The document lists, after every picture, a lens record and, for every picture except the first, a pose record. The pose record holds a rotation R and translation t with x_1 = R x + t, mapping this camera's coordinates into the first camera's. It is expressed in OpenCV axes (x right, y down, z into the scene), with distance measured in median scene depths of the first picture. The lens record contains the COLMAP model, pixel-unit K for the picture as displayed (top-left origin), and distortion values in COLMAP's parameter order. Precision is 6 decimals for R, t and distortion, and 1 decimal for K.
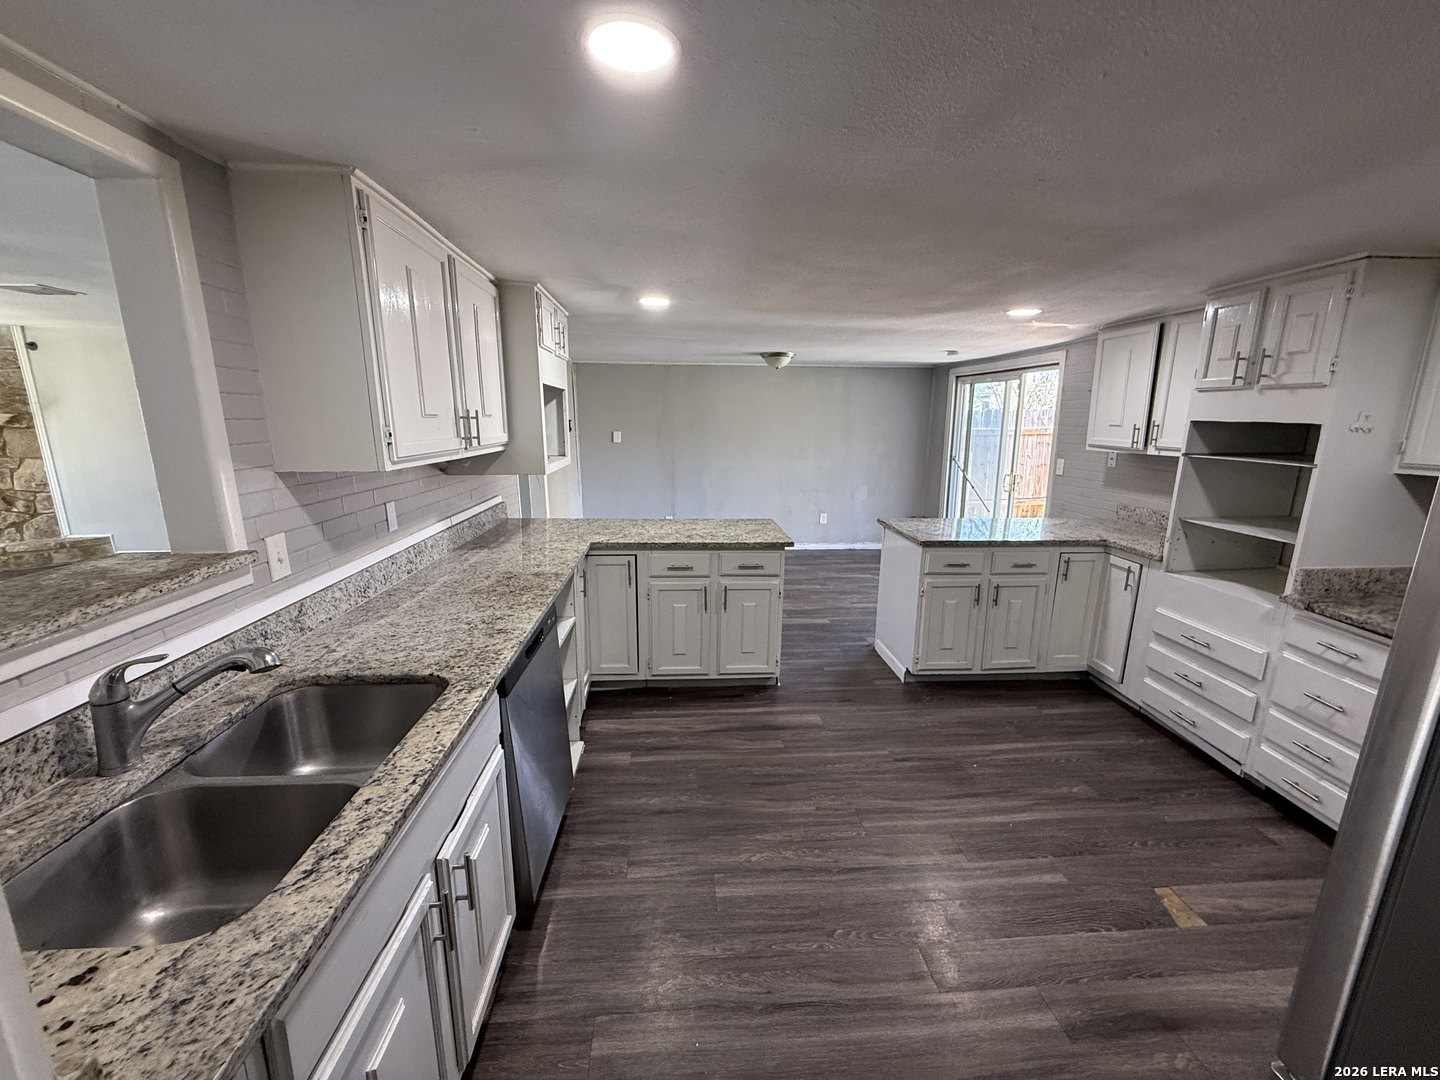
lens RADIAL K [[571.4, 0, 717.4], [0, 571.4, 540.2], [0, 0, 1]] dist [0.000083, 0.000255]
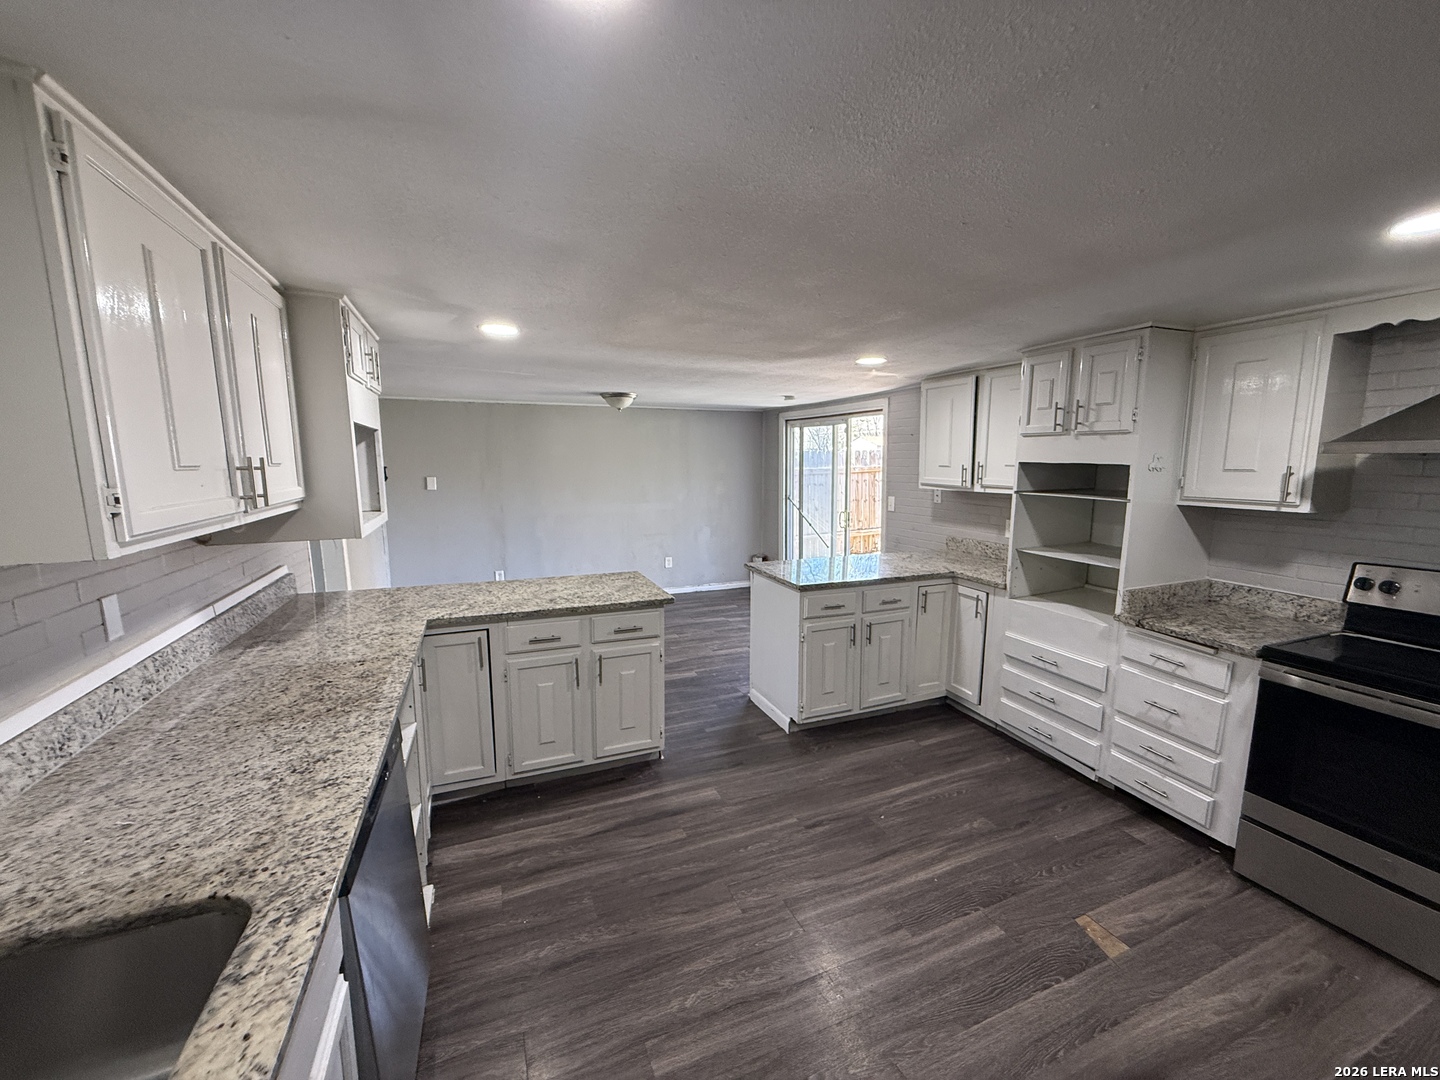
lens RADIAL K [[571.4, 0, 715.1], [0, 571.4, 540.5], [0, 0, 1]] dist [0.000083, 0.000255]
pose [[0.950873, -0.051020, 0.305349, -0.088625], [0.071629, 0.995820, -0.056668, -0.036202], [-0.301182, 0.075756, 0.950553, 0.131123]]
